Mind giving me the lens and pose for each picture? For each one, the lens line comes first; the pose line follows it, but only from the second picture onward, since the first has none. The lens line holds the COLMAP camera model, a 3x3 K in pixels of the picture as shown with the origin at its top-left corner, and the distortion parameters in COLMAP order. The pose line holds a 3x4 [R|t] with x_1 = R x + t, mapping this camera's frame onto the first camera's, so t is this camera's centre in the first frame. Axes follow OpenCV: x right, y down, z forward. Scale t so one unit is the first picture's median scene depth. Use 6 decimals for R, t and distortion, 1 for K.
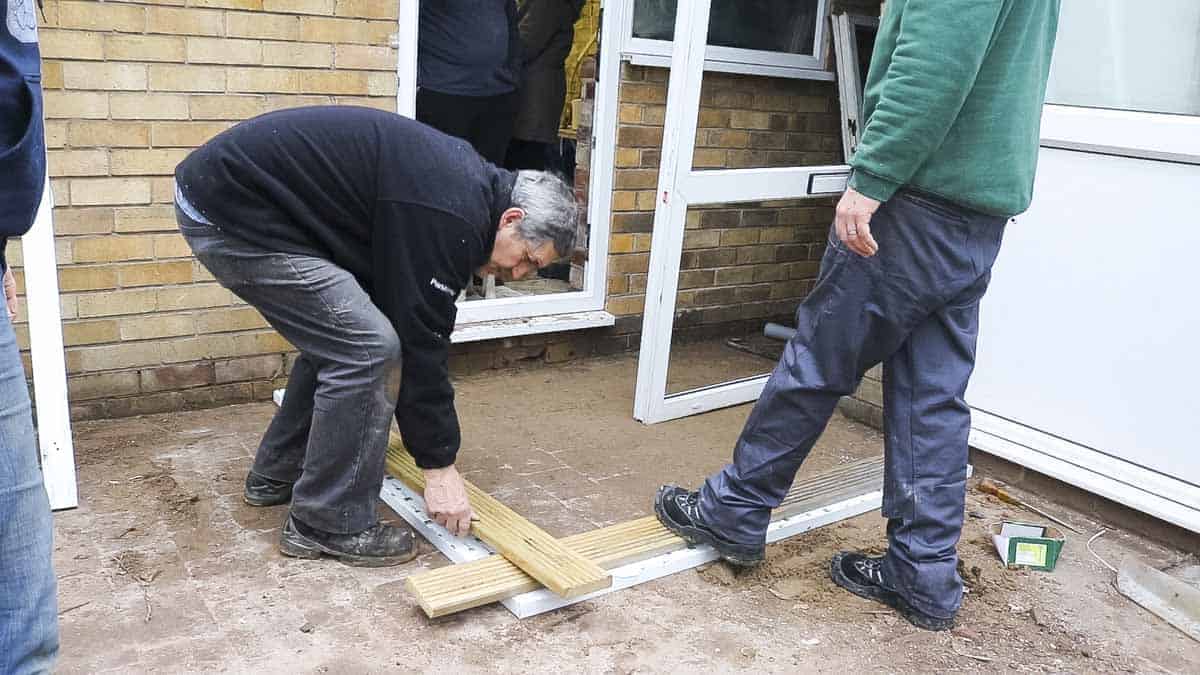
lens RADIAL K [[975.7, 0, 600.0], [0, 975.7, 337.5], [0, 0, 1]] dist [-0.153470, 0.100361]
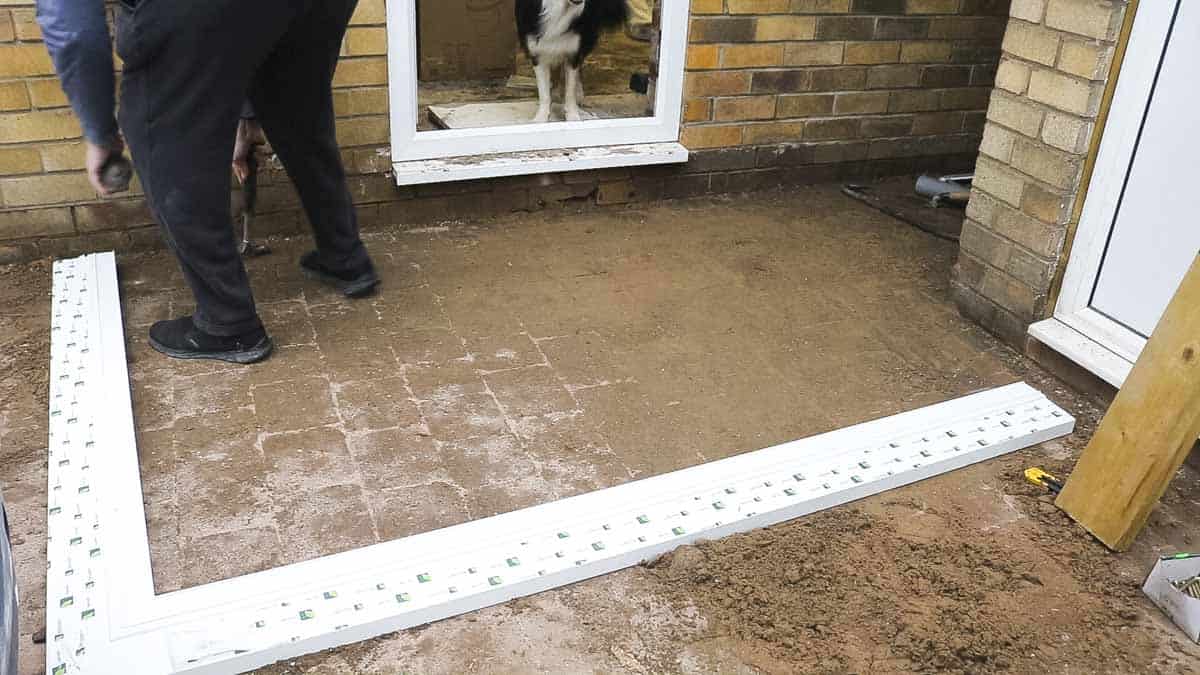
lens RADIAL K [[975.7, 0, 600.0], [0, 975.7, 337.5], [0, 0, 1]] dist [-0.153470, 0.100361]
pose [[0.974371, 0.090774, -0.205821, 0.122658], [-0.045341, 0.975439, 0.215551, -0.040927], [0.220332, -0.200695, 0.954555, 0.211246]]
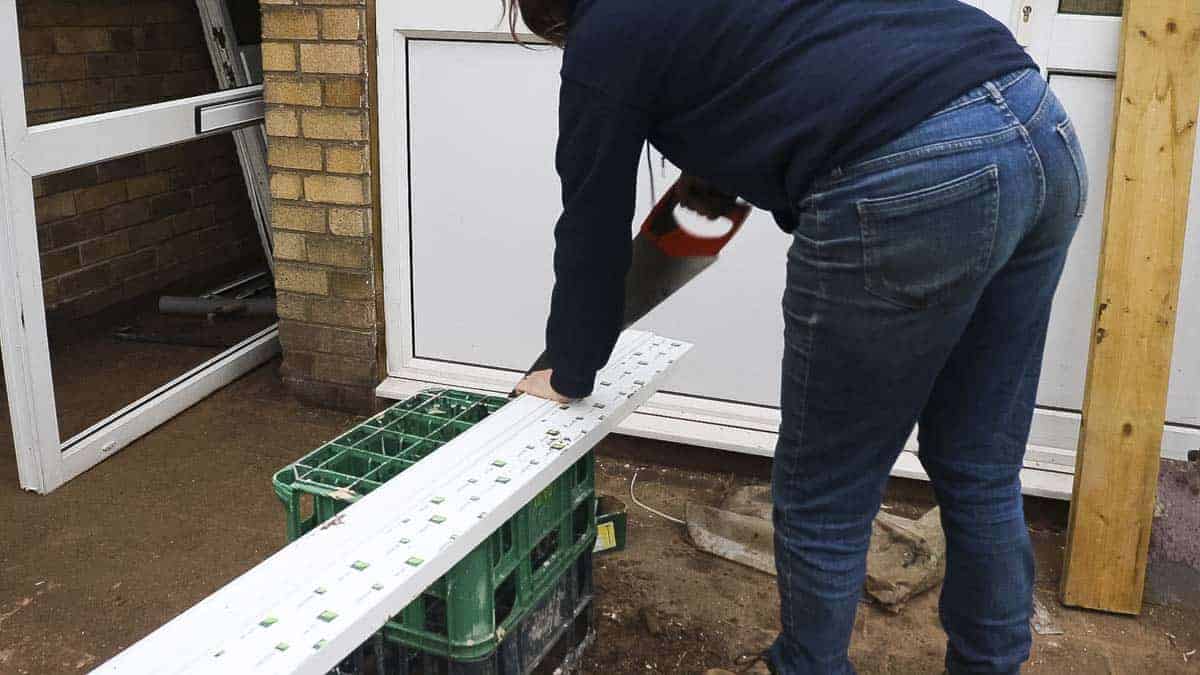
lens RADIAL K [[975.7, 0, 600.0], [0, 975.7, 337.5], [0, 0, 1]] dist [-0.153470, 0.100361]
pose [[0.783811, -0.232607, 0.575790, 0.000490], [0.172615, 0.972267, 0.157798, -0.049500], [-0.596527, -0.024294, 0.802225, 0.190835]]
